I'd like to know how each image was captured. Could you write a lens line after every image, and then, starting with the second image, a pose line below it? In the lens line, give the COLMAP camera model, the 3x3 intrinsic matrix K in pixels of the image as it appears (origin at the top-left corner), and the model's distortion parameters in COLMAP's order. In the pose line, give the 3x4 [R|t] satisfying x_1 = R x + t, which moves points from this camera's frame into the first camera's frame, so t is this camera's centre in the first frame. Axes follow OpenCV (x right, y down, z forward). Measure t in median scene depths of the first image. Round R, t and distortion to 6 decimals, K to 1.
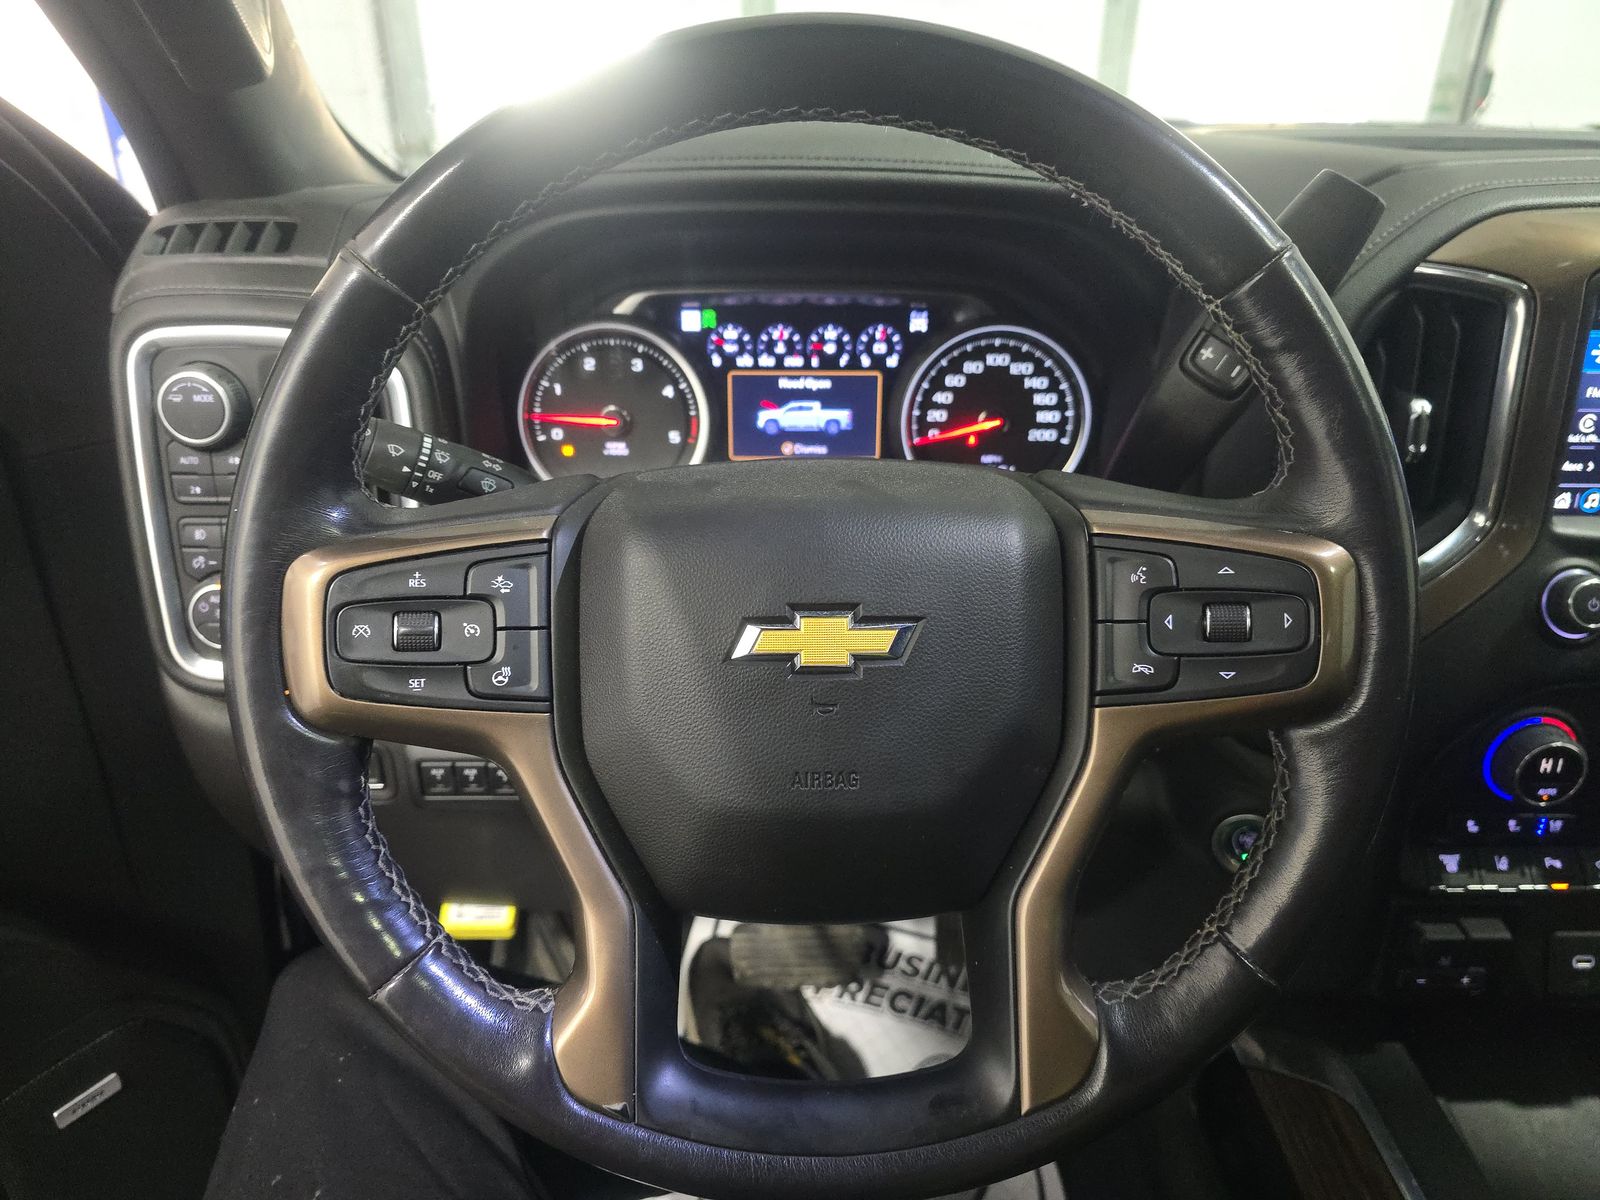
lens RADIAL K [[1025.3, 0, 800.0], [0, 1025.3, 600.0], [0, 0, 1]] dist [0.032399, -0.043968]
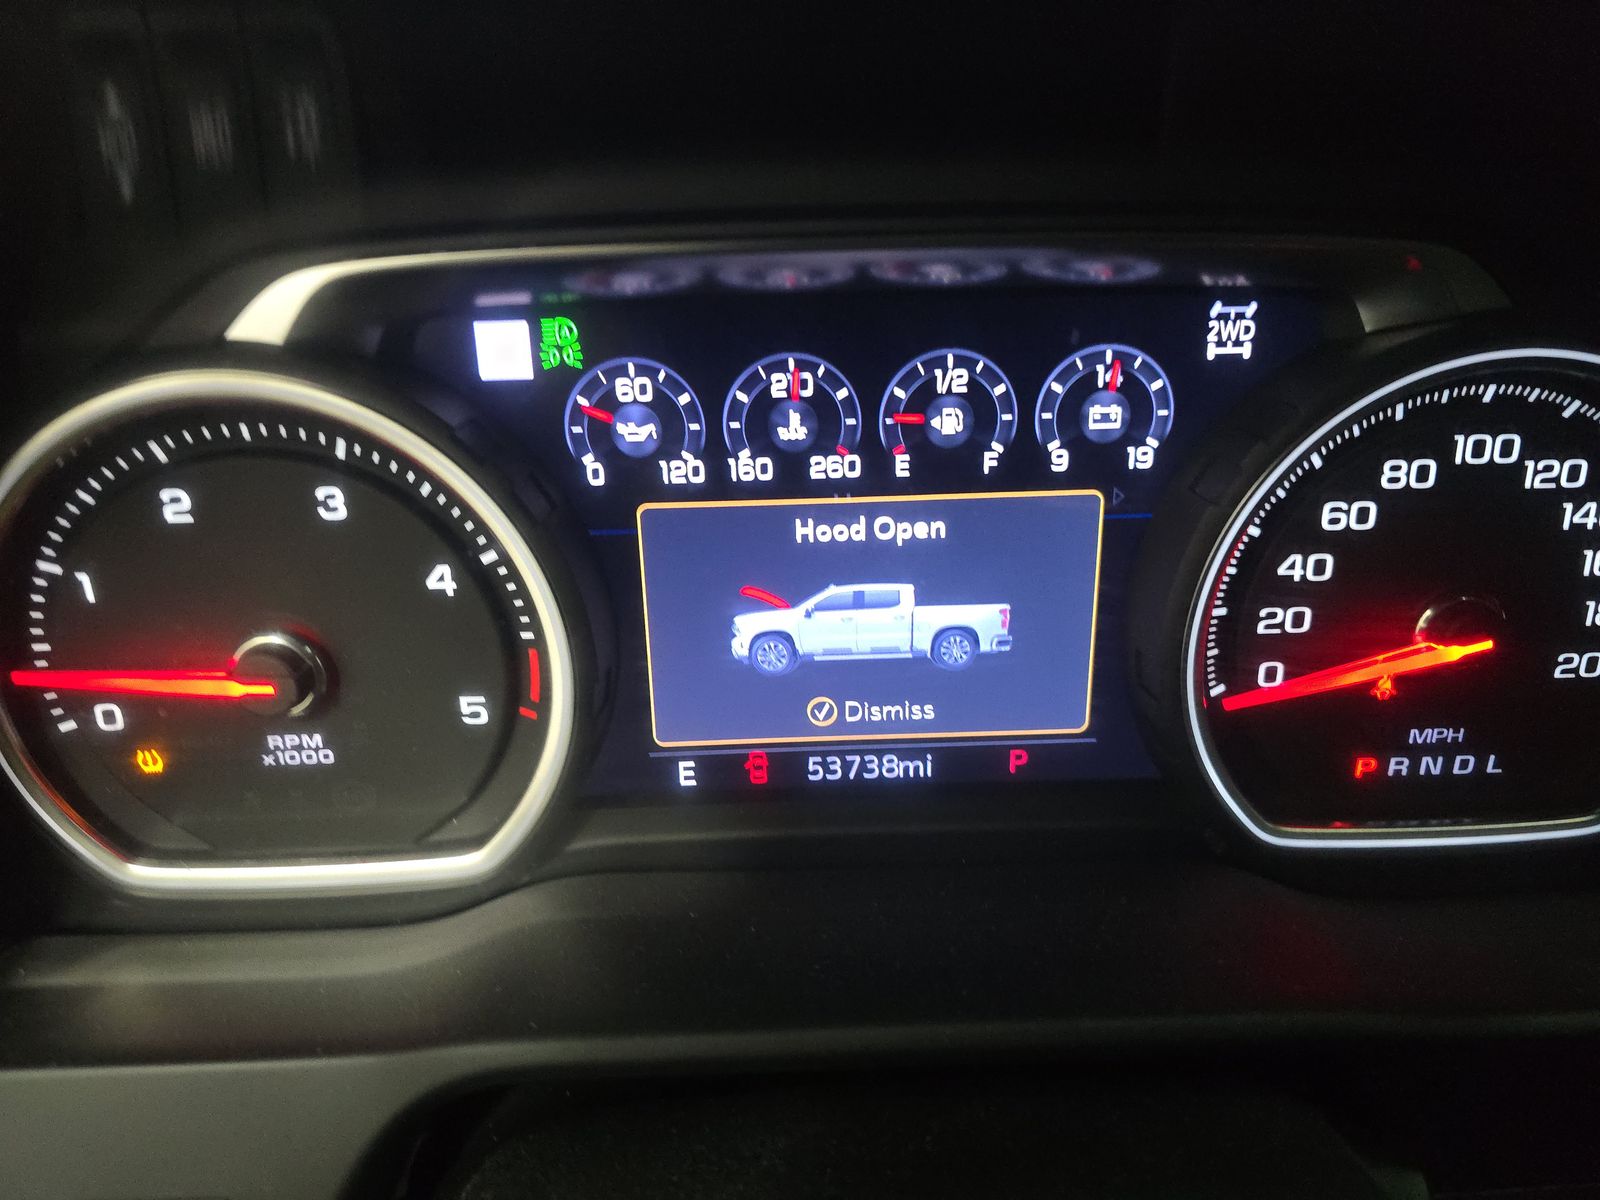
lens RADIAL K [[1042.4, 0, 800.0], [0, 1042.4, 600.0], [0, 0, 1]] dist [-0.015898, 0.000550]
pose [[0.998805, -0.017276, -0.045714, -0.003128], [0.018389, 0.999542, 0.024032, -0.199297], [0.045278, -0.024844, 0.998665, 0.675993]]
